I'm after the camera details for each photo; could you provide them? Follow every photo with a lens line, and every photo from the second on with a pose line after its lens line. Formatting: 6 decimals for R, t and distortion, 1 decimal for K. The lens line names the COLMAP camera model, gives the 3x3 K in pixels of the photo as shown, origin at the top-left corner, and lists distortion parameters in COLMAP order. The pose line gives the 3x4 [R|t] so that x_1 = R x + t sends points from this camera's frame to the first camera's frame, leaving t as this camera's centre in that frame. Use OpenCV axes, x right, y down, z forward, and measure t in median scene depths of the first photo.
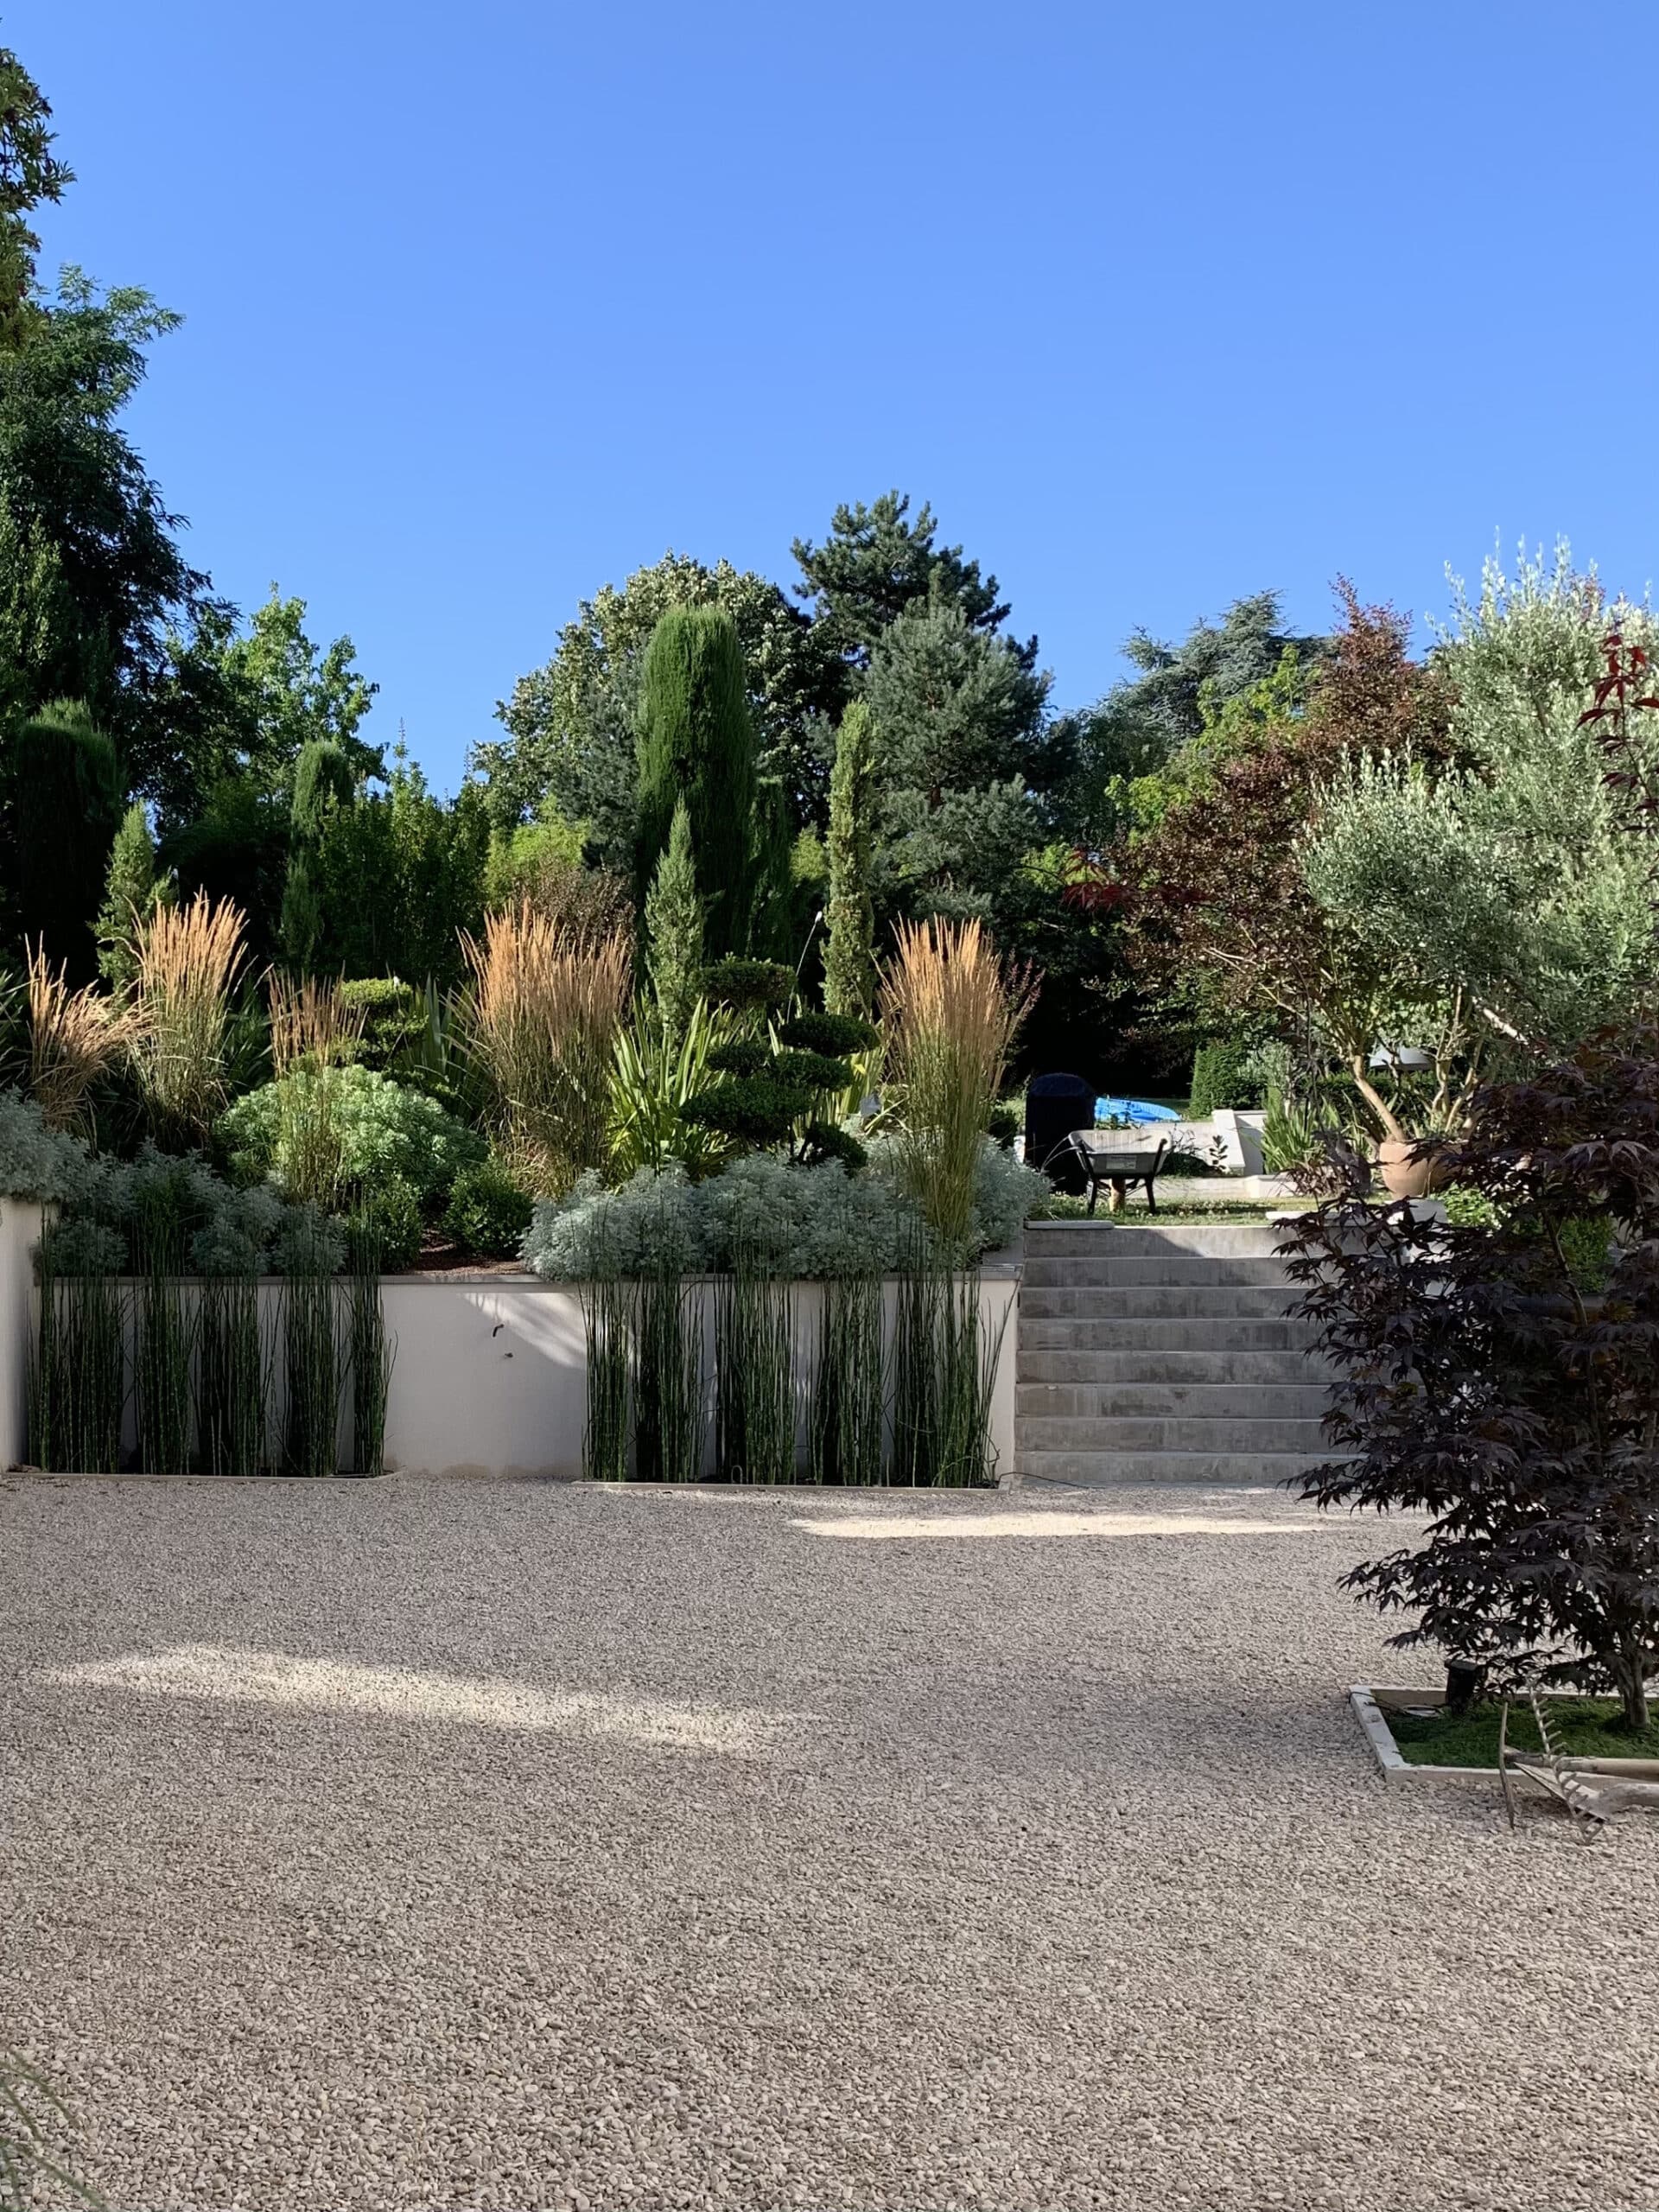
lens RADIAL K [[1823.8, 0, 829.5], [0, 1823.8, 1106.0], [0, 0, 1]] dist [0.013269, -0.006361]
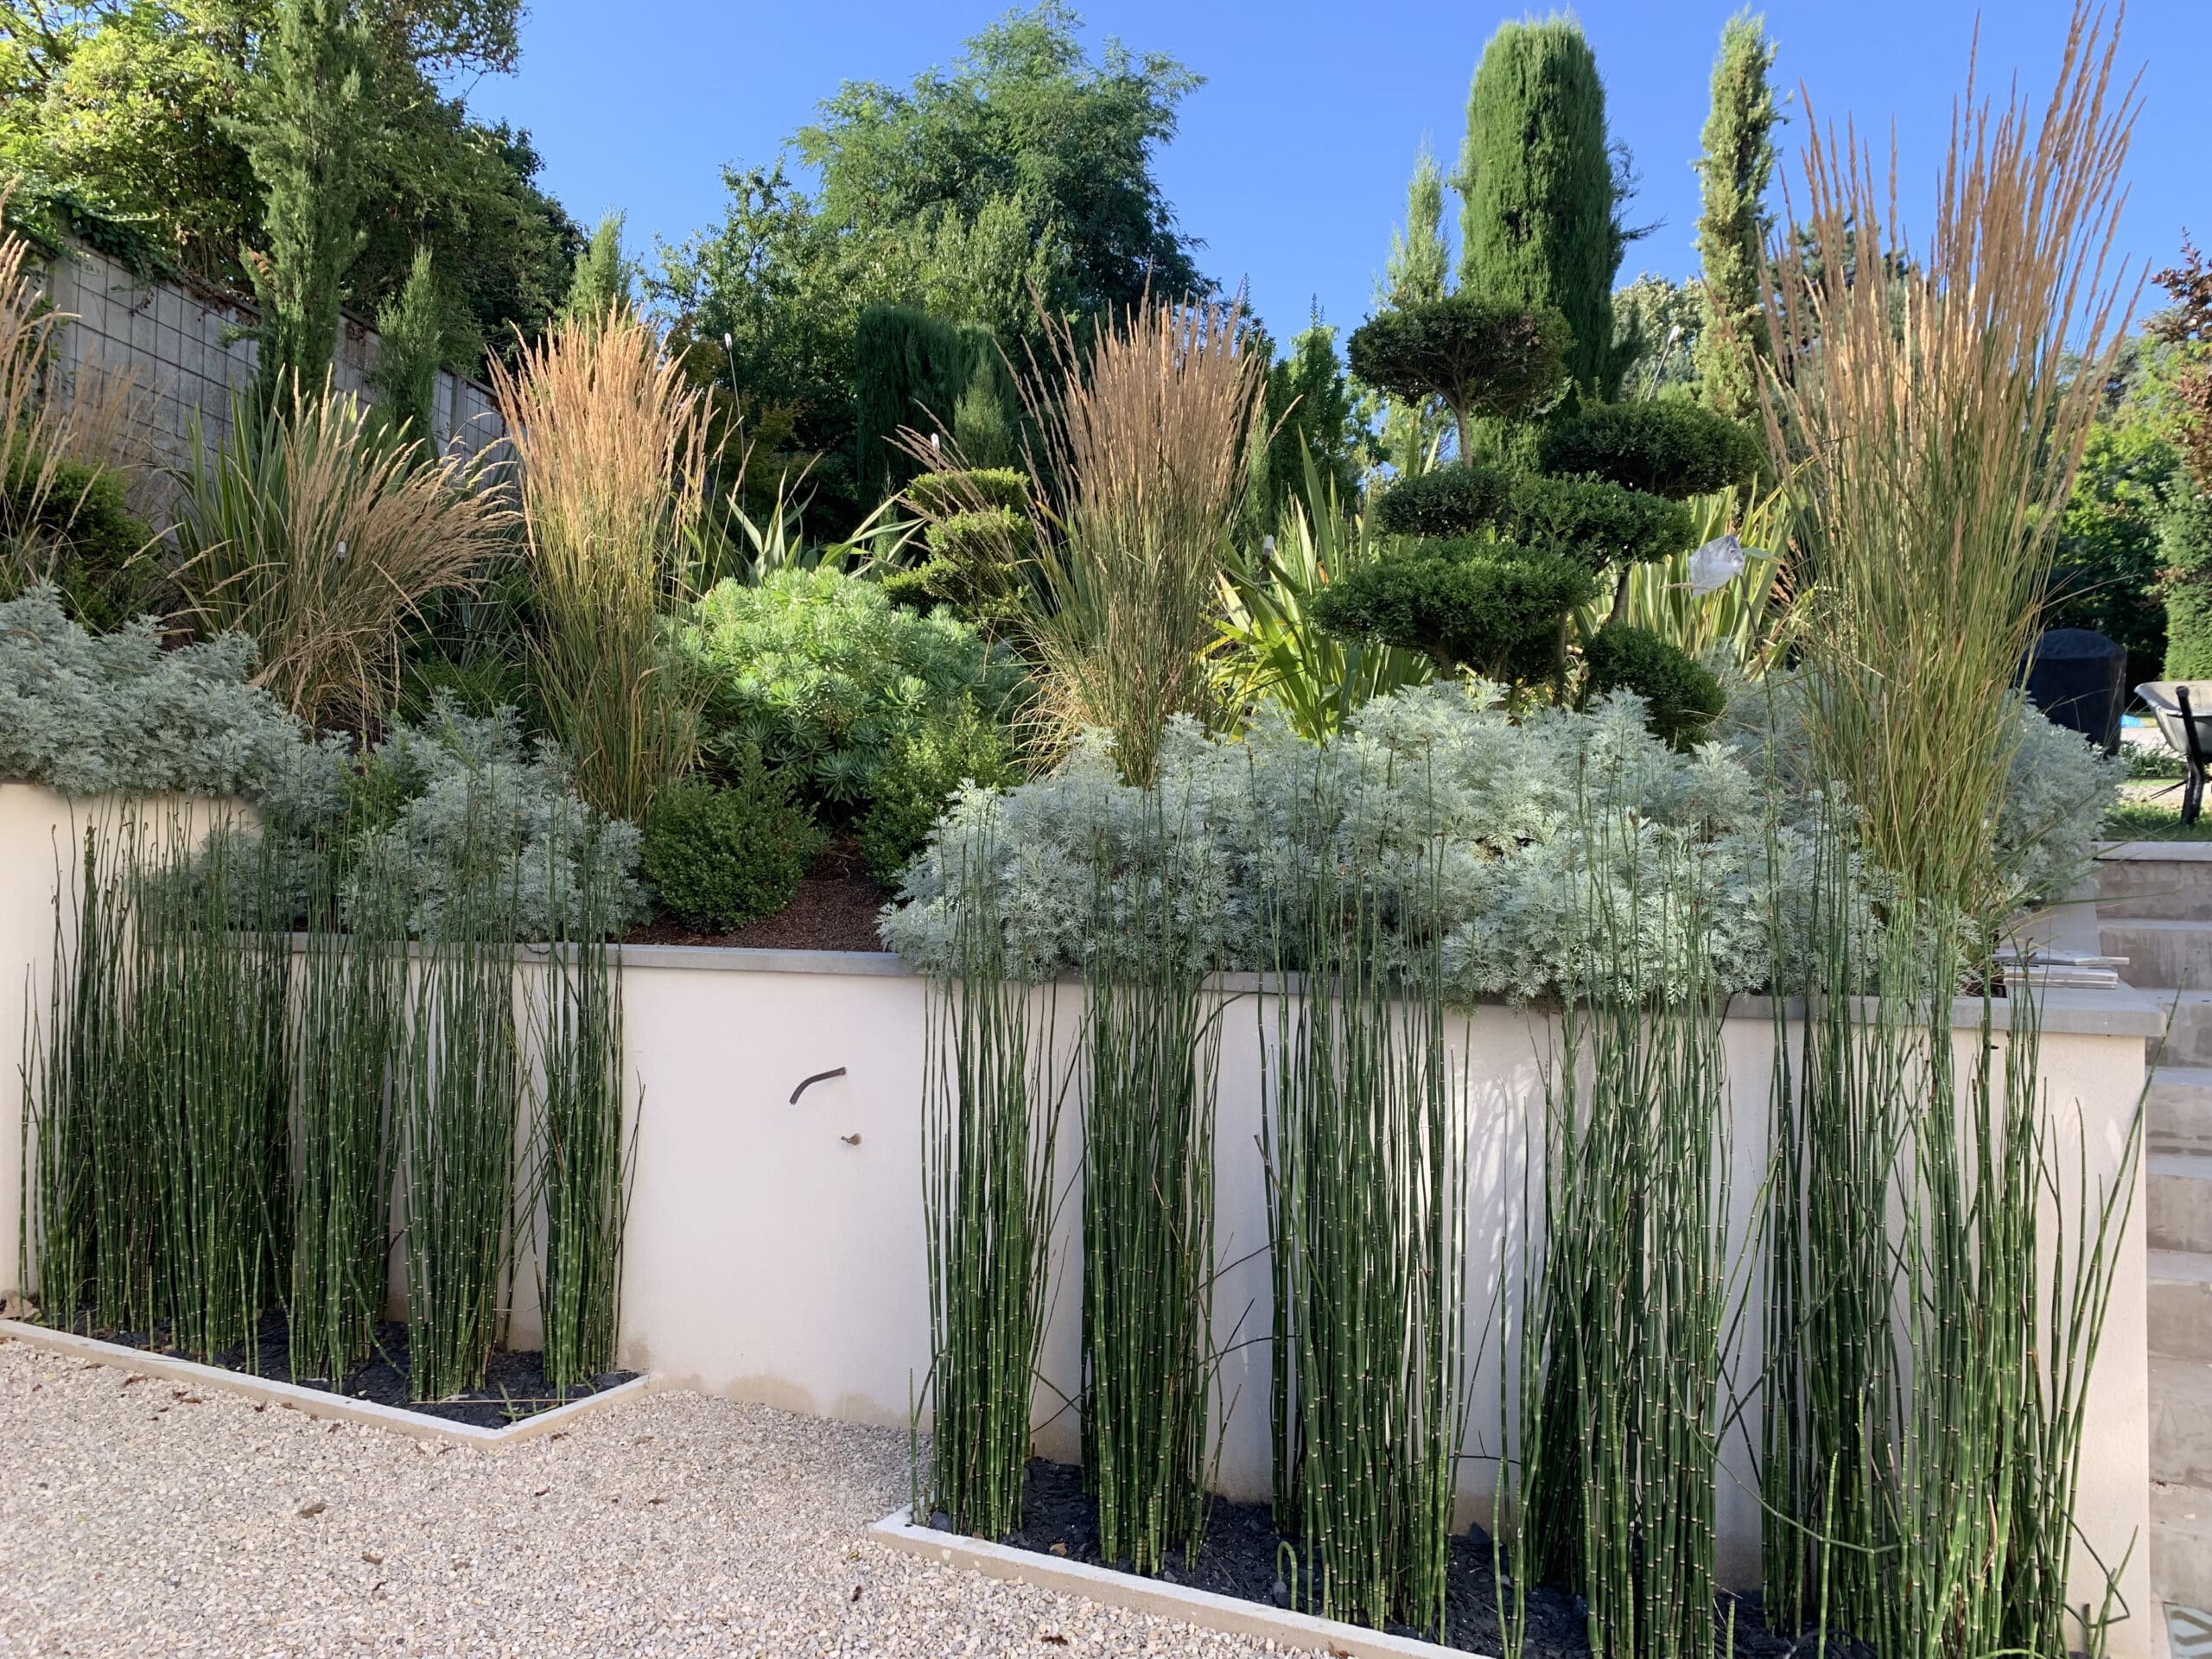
lens RADIAL K [[1823.8, 0, 1094.9], [0, 1823.8, 713.1], [0, 0, 1]] dist [0.013269, -0.006361]
pose [[0.938756, -0.011864, -0.344377, 0.035730], [0.012443, 0.999922, -0.000529, 0.034169], [0.344357, -0.003789, 0.938831, 0.608255]]
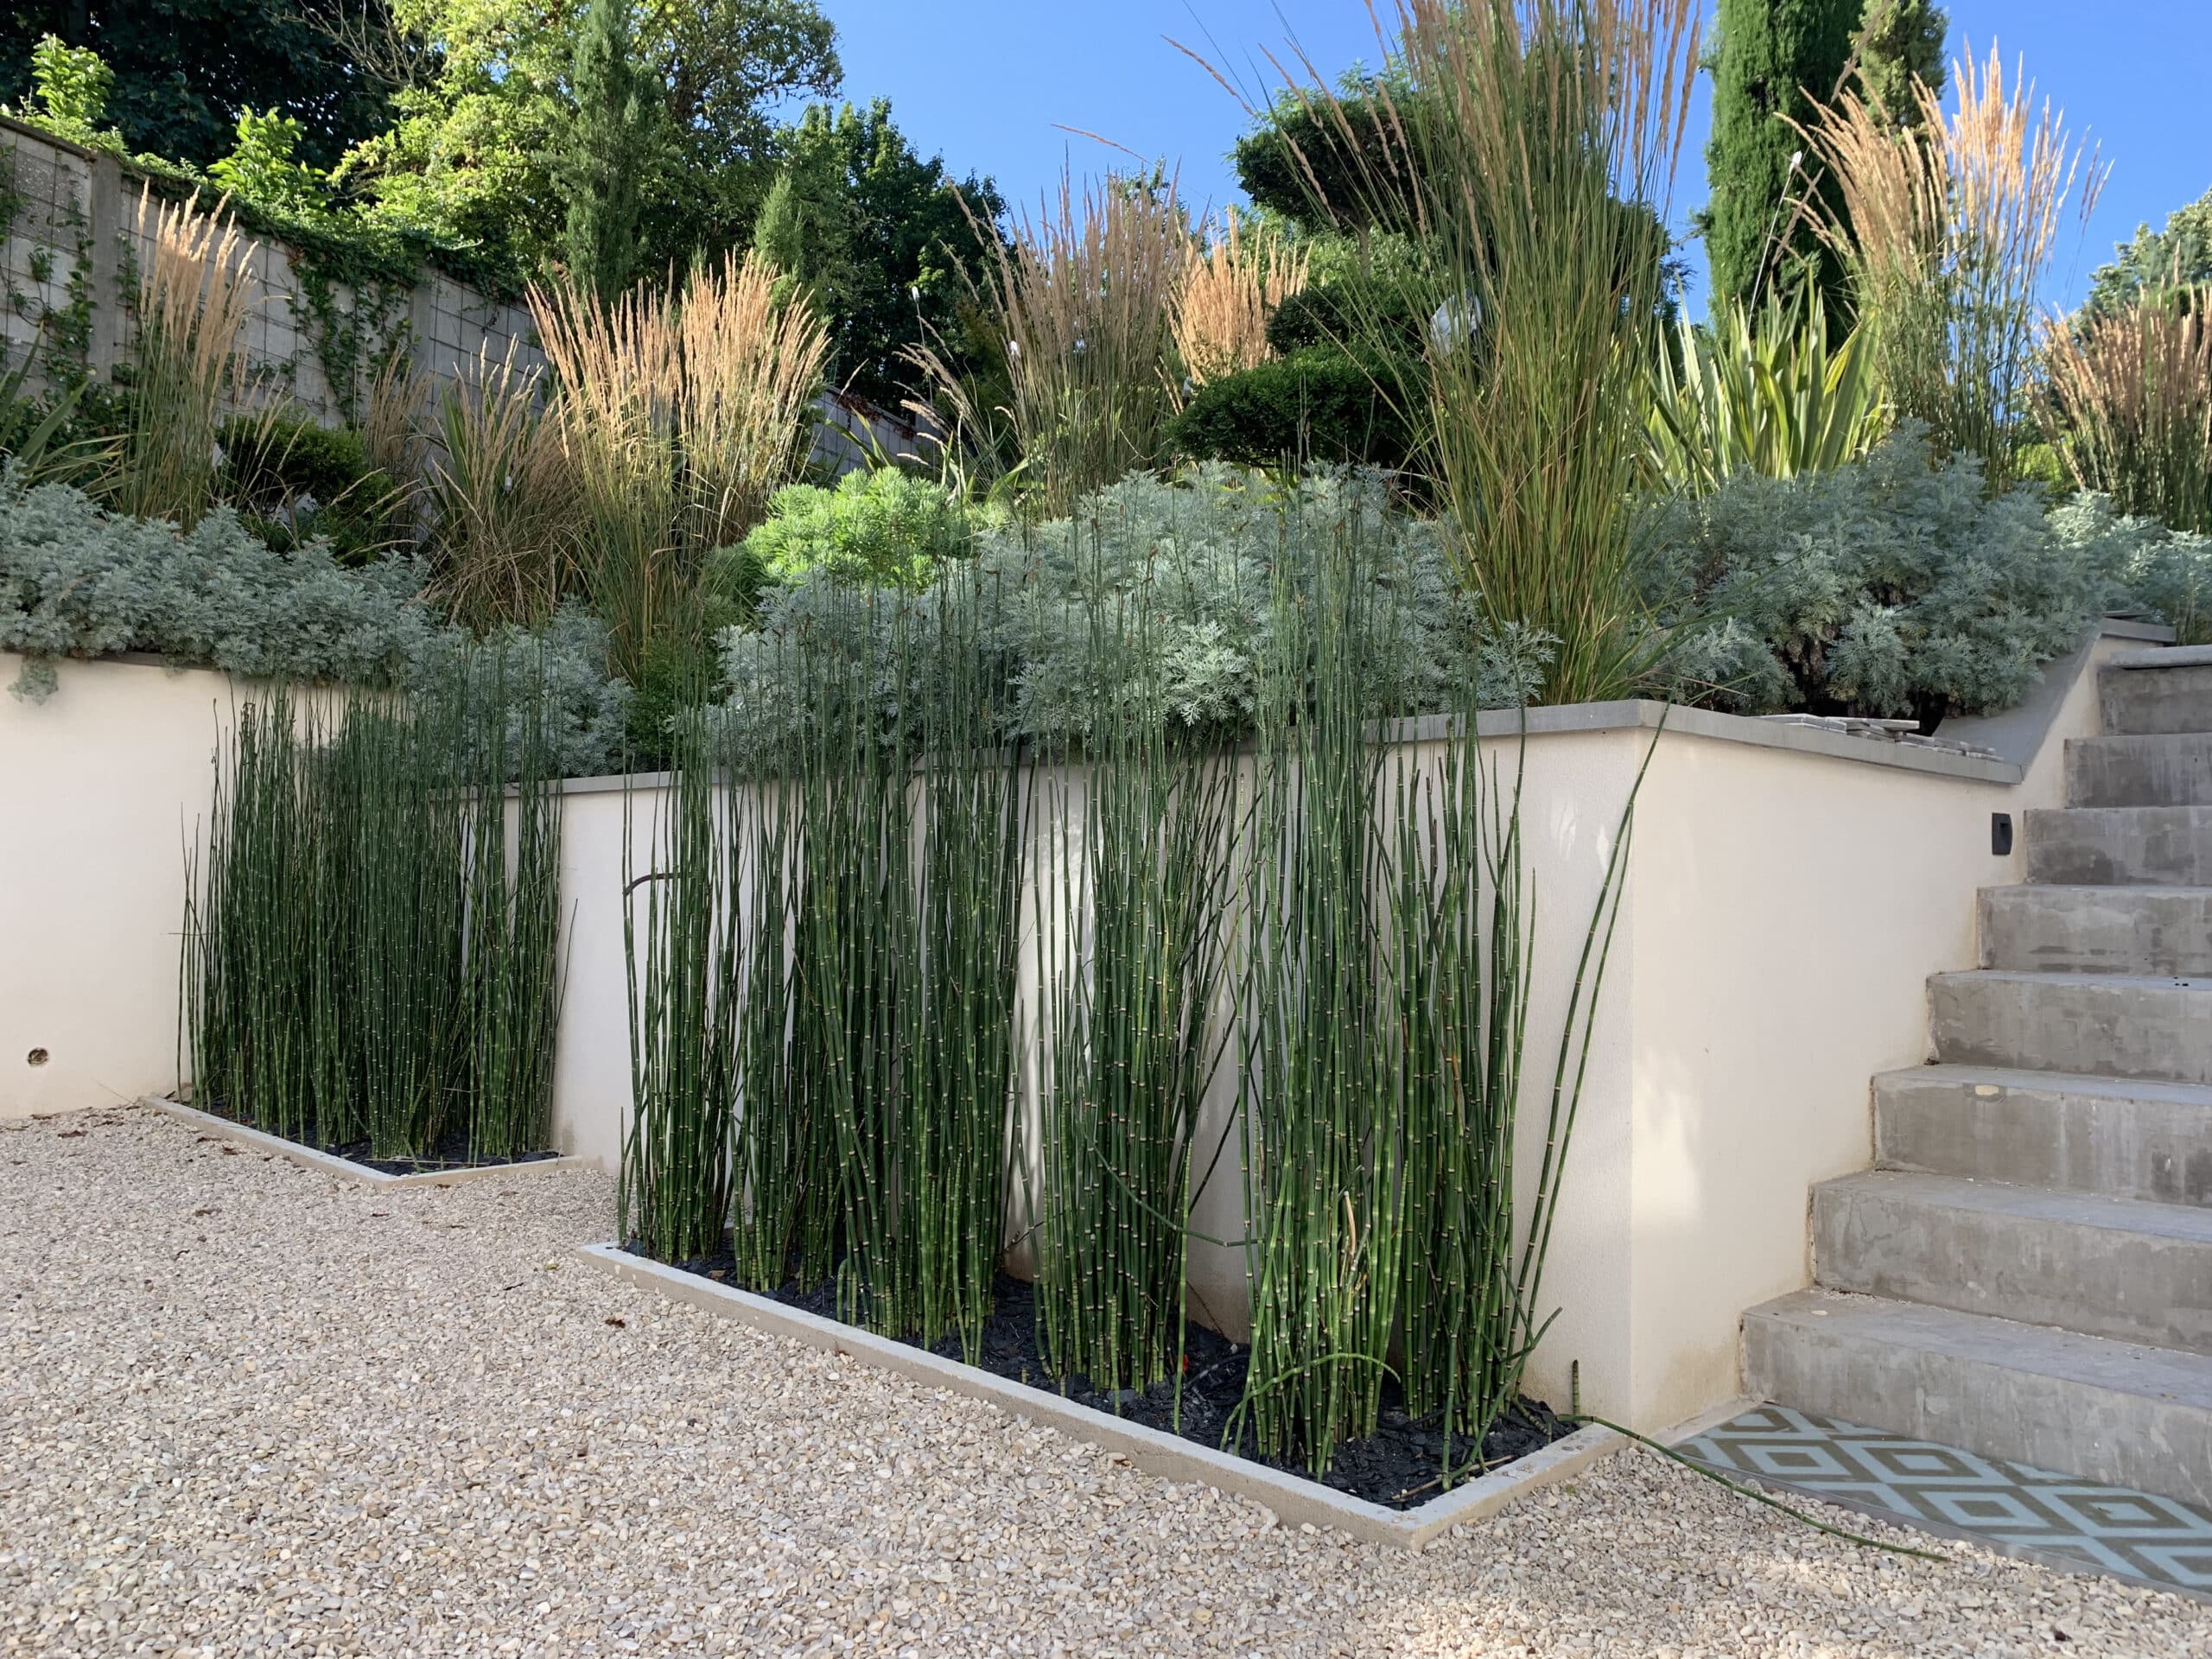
lens RADIAL K [[1823.8, 0, 1094.9], [0, 1823.8, 713.1], [0, 0, 1]] dist [0.013269, -0.006361]
pose [[0.773597, -0.044463, -0.632116, 0.216380], [0.030929, 0.998996, -0.032418, 0.098428], [0.632923, 0.005528, 0.774195, 0.700923]]
